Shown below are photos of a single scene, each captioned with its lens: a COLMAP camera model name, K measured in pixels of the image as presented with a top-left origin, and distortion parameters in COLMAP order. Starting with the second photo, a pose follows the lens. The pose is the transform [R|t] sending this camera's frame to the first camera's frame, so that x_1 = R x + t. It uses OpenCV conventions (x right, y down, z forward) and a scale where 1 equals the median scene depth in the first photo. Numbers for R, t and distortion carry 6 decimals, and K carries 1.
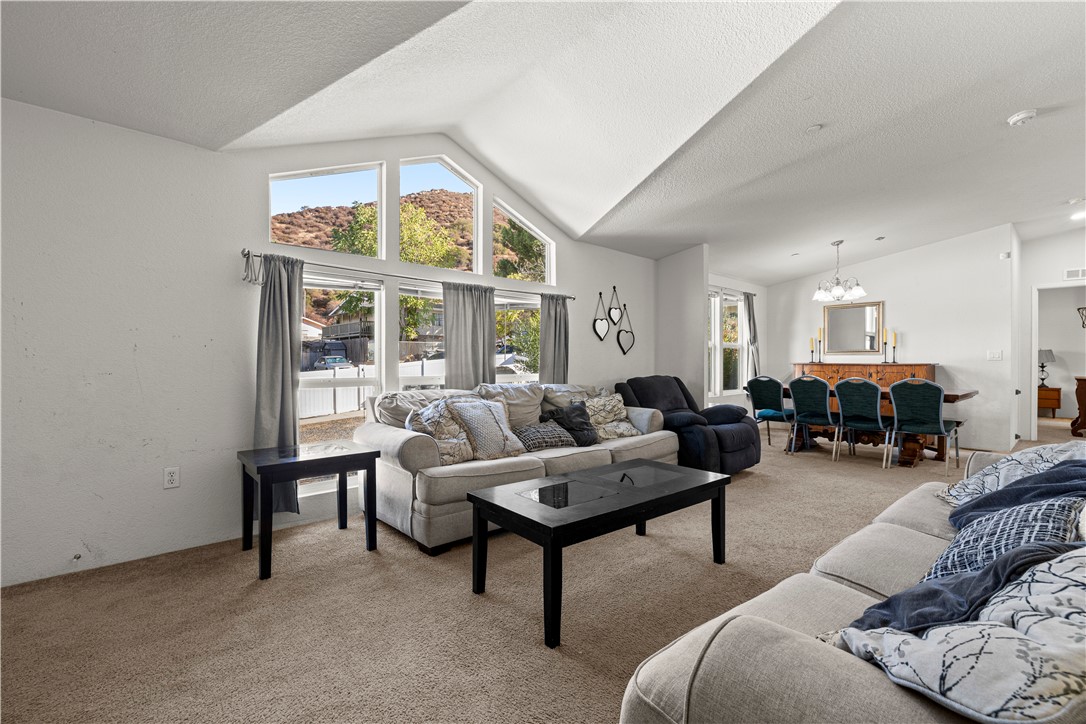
lens RADIAL K [[471.9, 0, 543.0], [0, 471.9, 363.1], [0, 0, 1]] dist [0.000356, -0.000122]
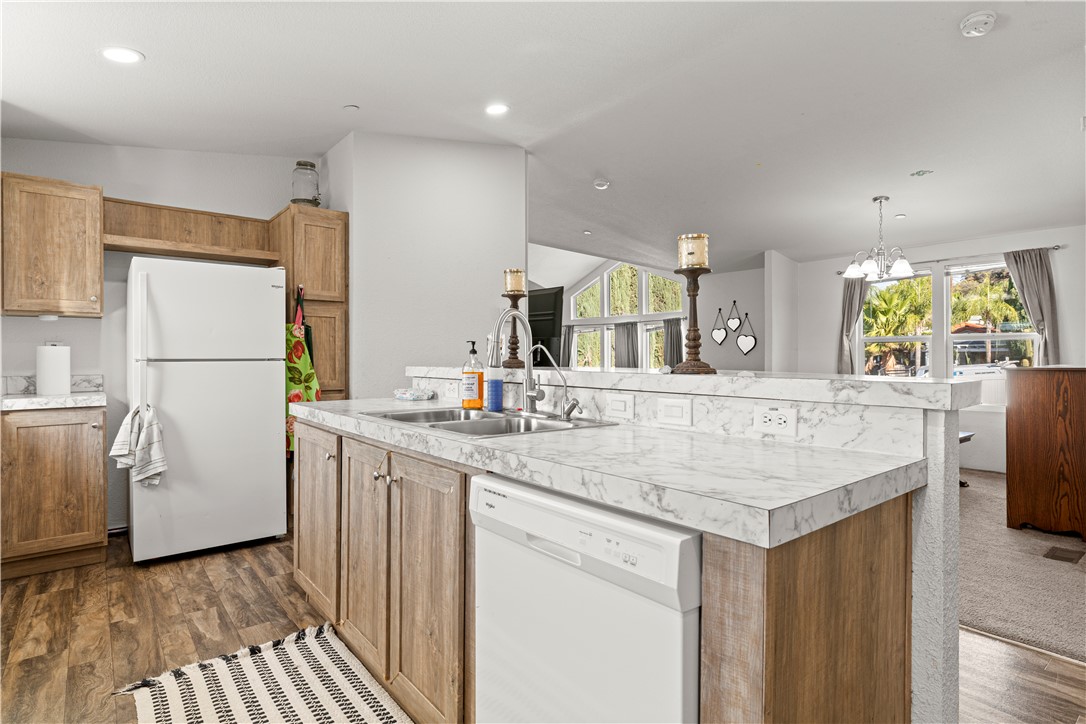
lens RADIAL K [[559.2, 0, 544.7], [0, 559.2, 356.7], [0, 0, 1]] dist [0.002082, 0.000454]
pose [[-0.015144, -0.001446, -0.999884, 1.687840], [0.004083, 0.999991, -0.001508, -0.015625], [0.999877, -0.004106, -0.015138, 0.538171]]
